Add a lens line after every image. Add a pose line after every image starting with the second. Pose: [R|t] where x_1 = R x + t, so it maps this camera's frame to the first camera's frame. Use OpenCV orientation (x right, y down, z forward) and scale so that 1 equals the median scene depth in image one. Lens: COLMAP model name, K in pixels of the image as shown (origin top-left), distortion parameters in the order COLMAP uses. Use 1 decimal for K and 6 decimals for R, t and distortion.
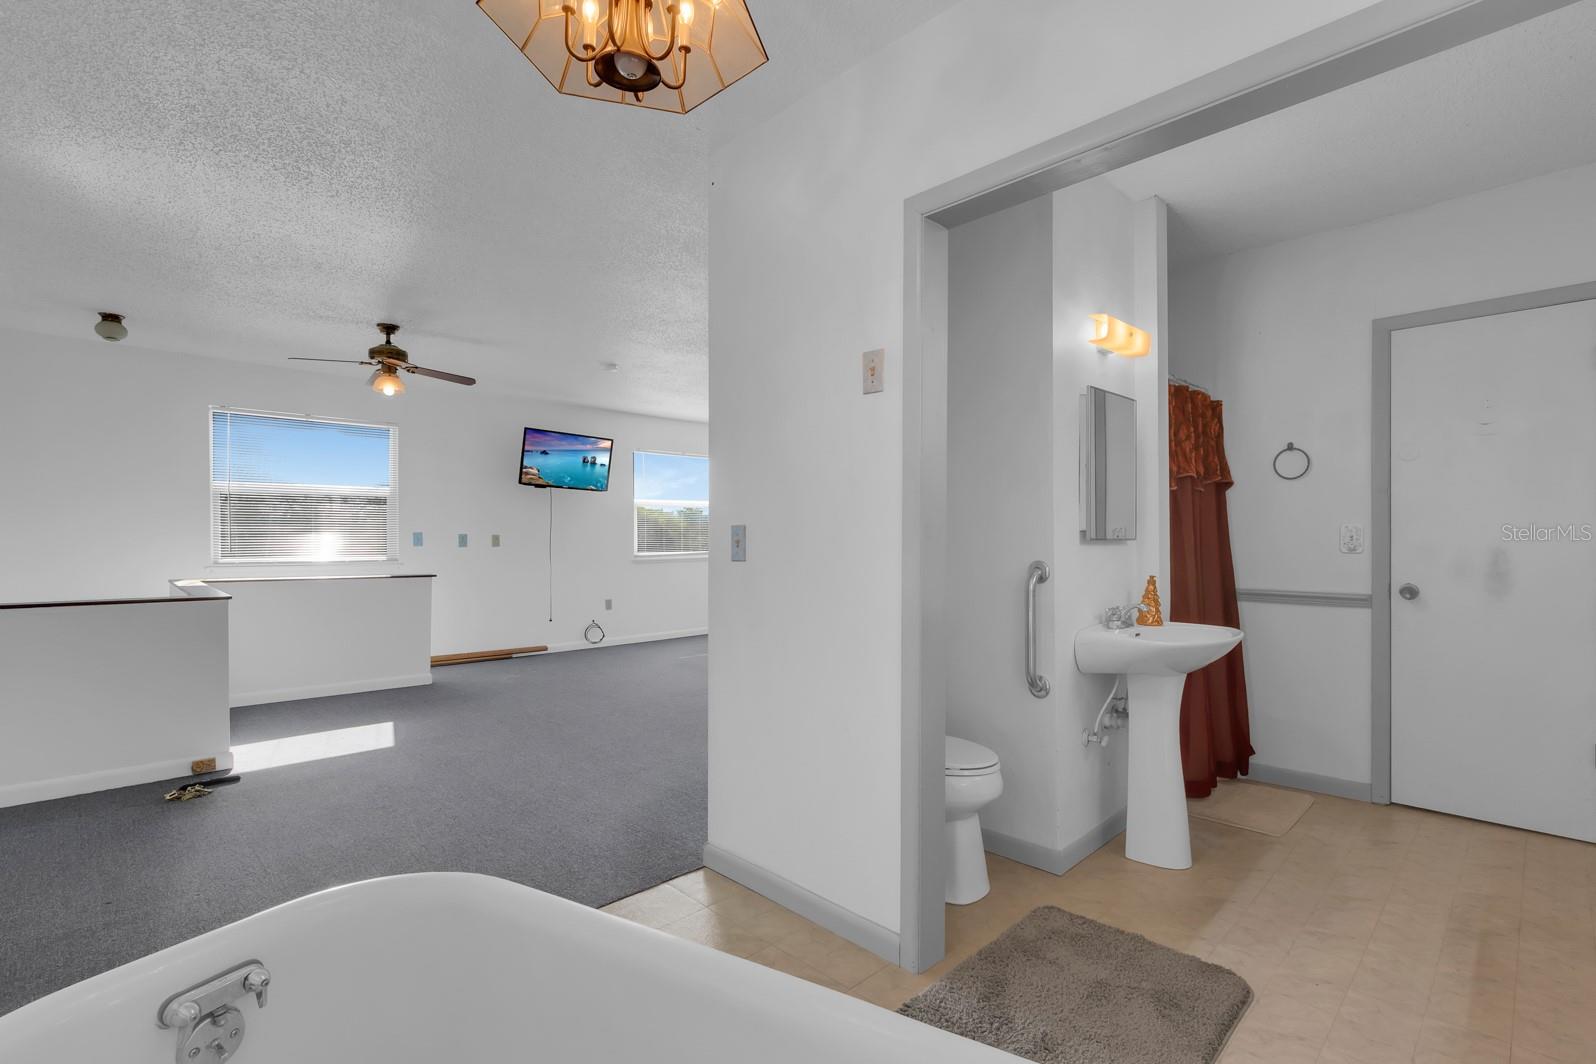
lens RADIAL K [[741.7, 0, 806.9], [0, 741.7, 538.5], [0, 0, 1]] dist [0.004392, 0.000791]
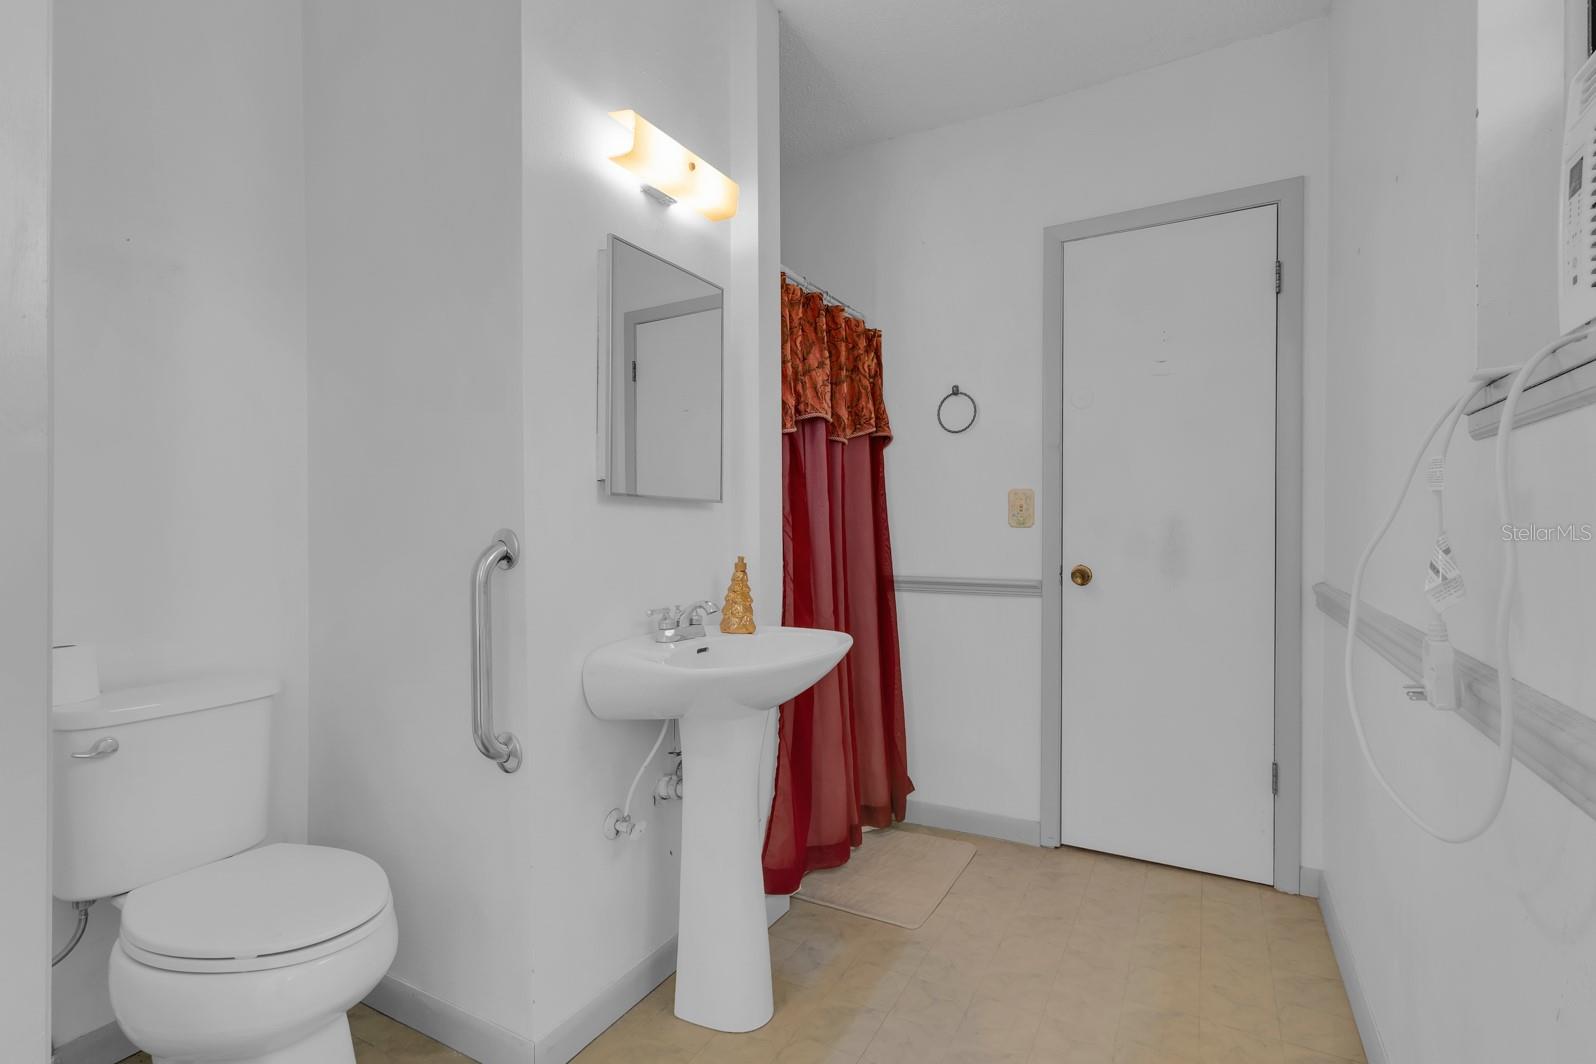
lens RADIAL K [[741.7, 0, 795.4], [0, 741.7, 541.0], [0, 0, 1]] dist [0.004392, 0.000791]
pose [[0.962109, -0.002449, 0.272653, 0.303019], [-0.000267, 0.999951, 0.009924, 0.027279], [-0.272664, -0.009621, 0.962061, 0.326982]]
